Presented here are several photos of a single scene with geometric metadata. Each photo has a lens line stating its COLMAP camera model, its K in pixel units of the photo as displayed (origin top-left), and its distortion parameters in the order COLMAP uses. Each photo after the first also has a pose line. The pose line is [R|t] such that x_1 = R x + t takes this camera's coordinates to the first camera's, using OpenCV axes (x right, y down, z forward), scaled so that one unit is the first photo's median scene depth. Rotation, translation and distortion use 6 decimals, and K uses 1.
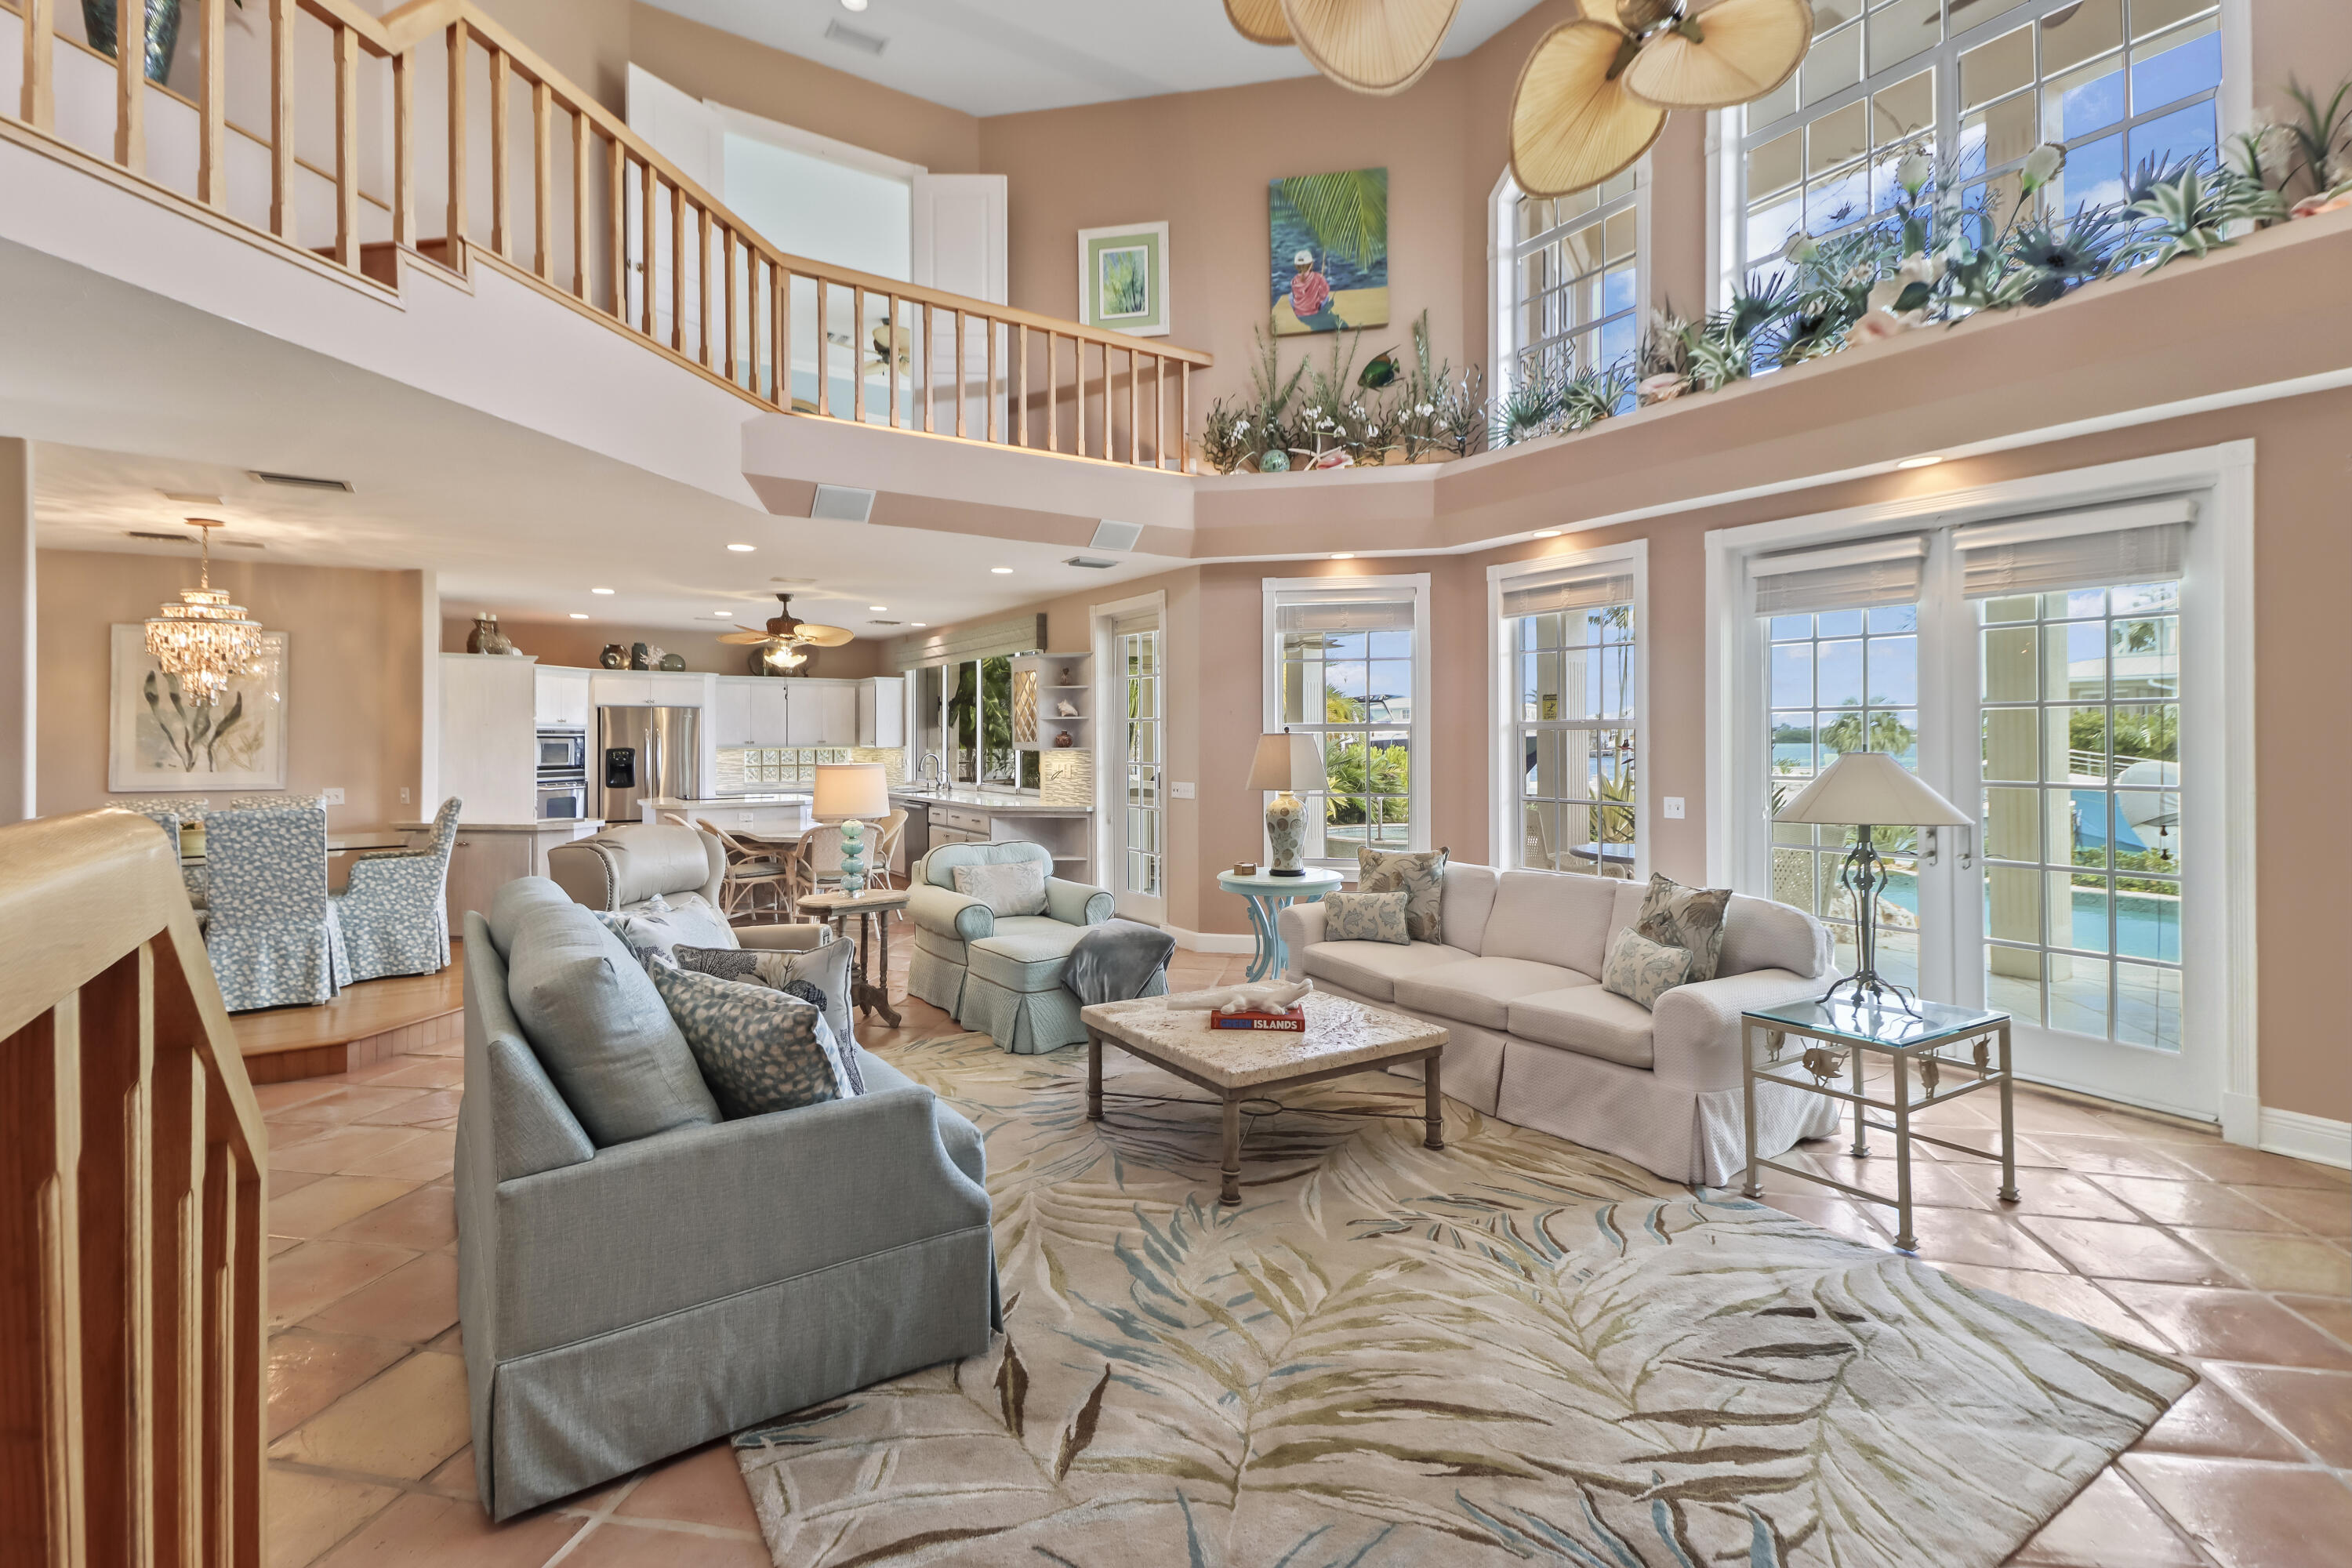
lens RADIAL K [[1073.1, 0, 1167.3], [0, 1073.1, 733.5], [0, 0, 1]] dist [0.054789, -0.026705]
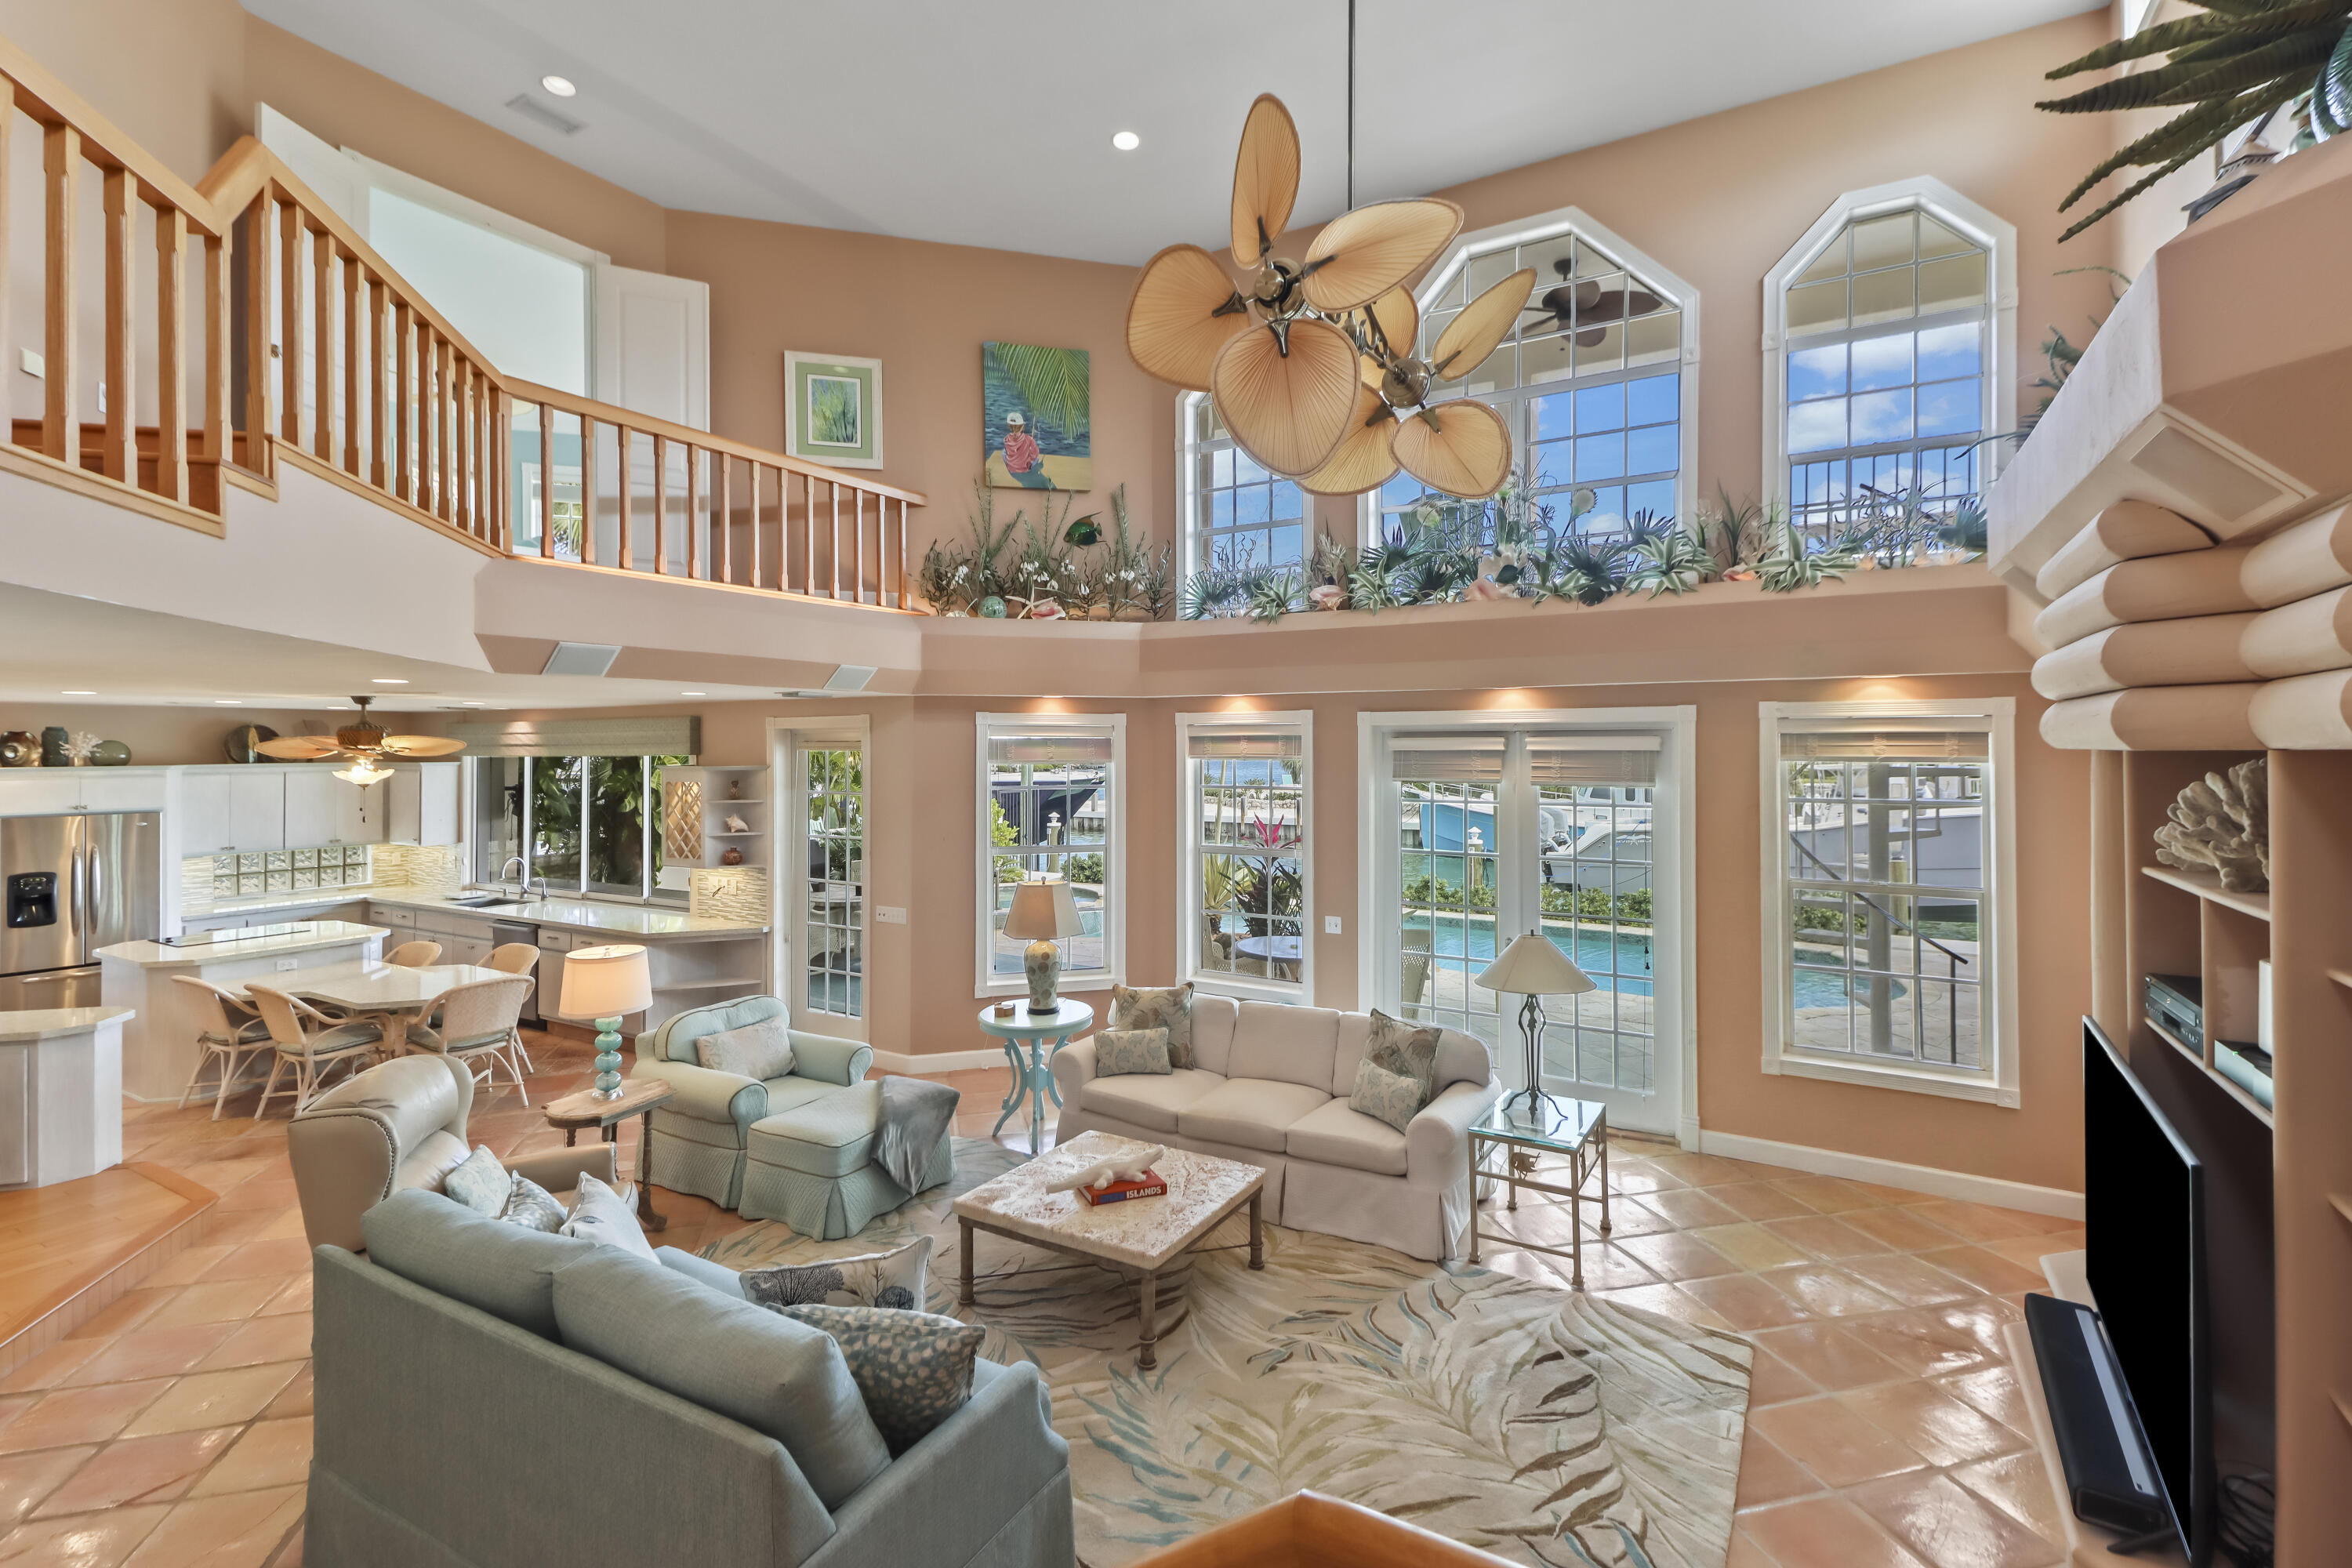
lens RADIAL K [[1076.5, 0, 1175.0], [0, 1076.5, 744.9], [0, 0, 1]] dist [0.055293, -0.025415]
pose [[0.895265, 0.002319, 0.445527, -0.251421], [-0.003808, 0.999990, 0.002446, -0.139190], [-0.445517, -0.003886, 0.895265, -0.045007]]
